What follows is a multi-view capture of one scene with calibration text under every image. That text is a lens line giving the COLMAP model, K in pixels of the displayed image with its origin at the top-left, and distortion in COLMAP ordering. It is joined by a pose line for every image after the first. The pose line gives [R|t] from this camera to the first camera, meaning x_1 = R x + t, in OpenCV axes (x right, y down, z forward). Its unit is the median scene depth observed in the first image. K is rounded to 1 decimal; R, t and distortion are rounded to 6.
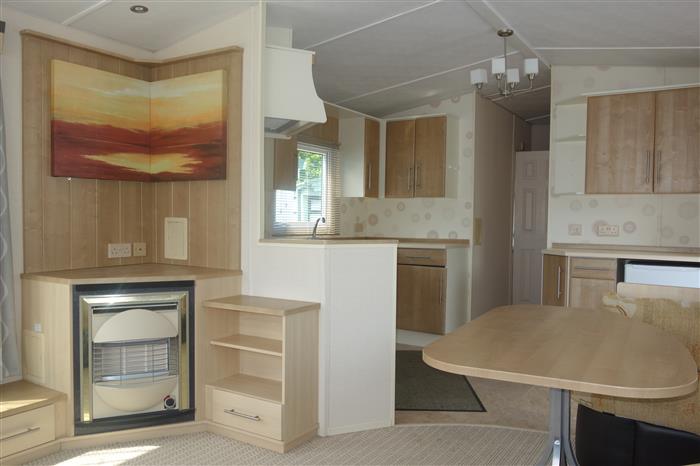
lens RADIAL K [[556.0, 0, 350.9], [0, 556.0, 234.8], [0, 0, 1]] dist [-0.011616, -0.010374]
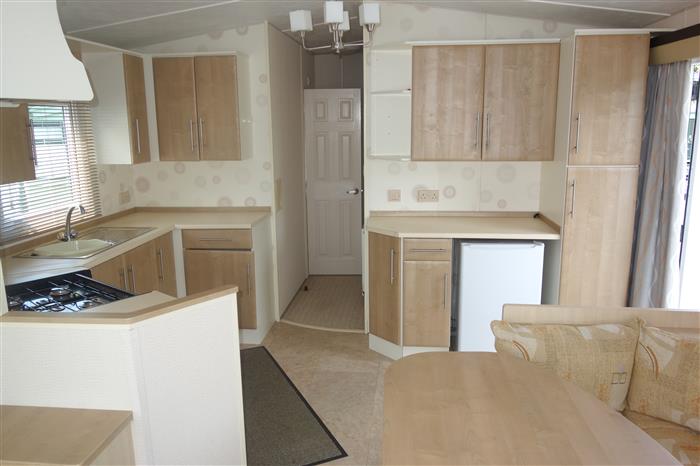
lens RADIAL K [[556.0, 0, 349.9], [0, 556.0, 234.1], [0, 0, 1]] dist [-0.011616, -0.010374]
pose [[0.896551, -0.115871, 0.427517, -0.050289], [0.038780, 0.982005, 0.184829, -0.116986], [-0.441241, -0.149130, 0.884911, 0.229401]]
